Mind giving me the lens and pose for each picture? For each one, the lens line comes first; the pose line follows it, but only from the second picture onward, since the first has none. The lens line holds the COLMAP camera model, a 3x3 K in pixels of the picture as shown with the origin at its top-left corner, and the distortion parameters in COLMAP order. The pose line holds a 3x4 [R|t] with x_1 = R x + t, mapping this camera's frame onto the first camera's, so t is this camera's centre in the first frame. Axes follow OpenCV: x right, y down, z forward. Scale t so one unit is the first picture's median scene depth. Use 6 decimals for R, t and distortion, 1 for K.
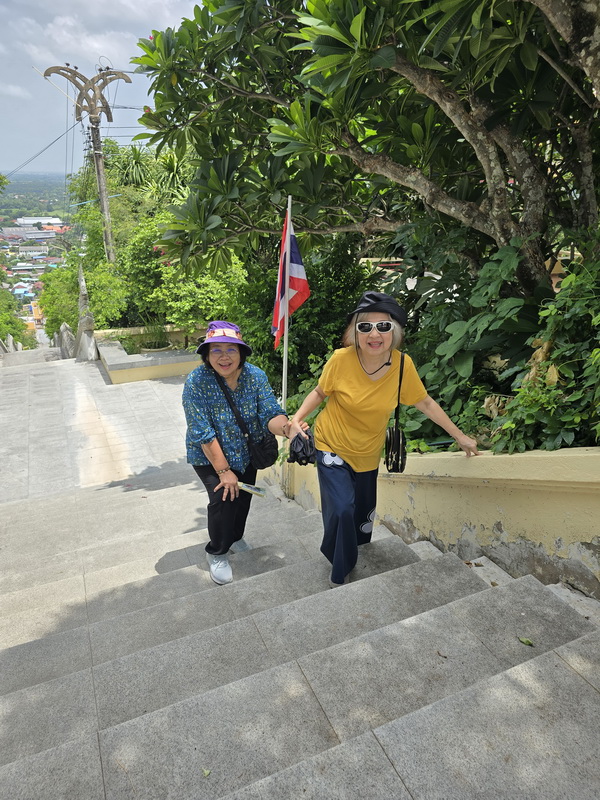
lens RADIAL K [[537.8, 0, 301.1], [0, 537.8, 402.7], [0, 0, 1]] dist [0.060164, -0.049943]
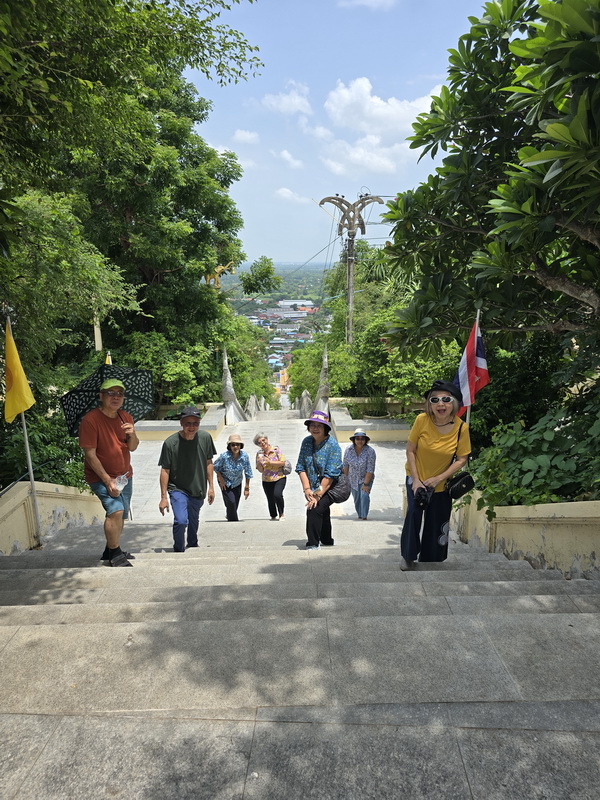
lens RADIAL K [[537.8, 0, 308.0], [0, 537.8, 405.9], [0, 0, 1]] dist [0.060164, -0.049943]
pose [[0.919644, 0.080393, -0.384436, 0.042296], [-0.130525, 0.985751, -0.106101, 0.020335], [0.370429, 0.147753, 0.917034, -0.126327]]
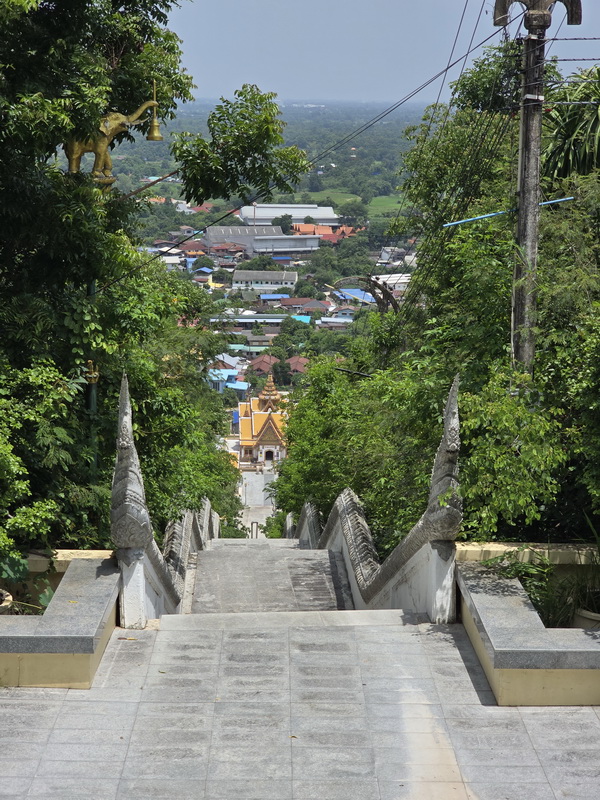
lens RADIAL K [[1510.9, 0, 294.8], [0, 1510.9, 398.1], [0, 0, 1]] dist [0.051341, 0.000000]
pose [[0.914190, 0.074699, -0.398342, -0.080505], [-0.152984, 0.973759, -0.168492, -0.039449], [0.375303, 0.214974, 0.901629, -0.000304]]
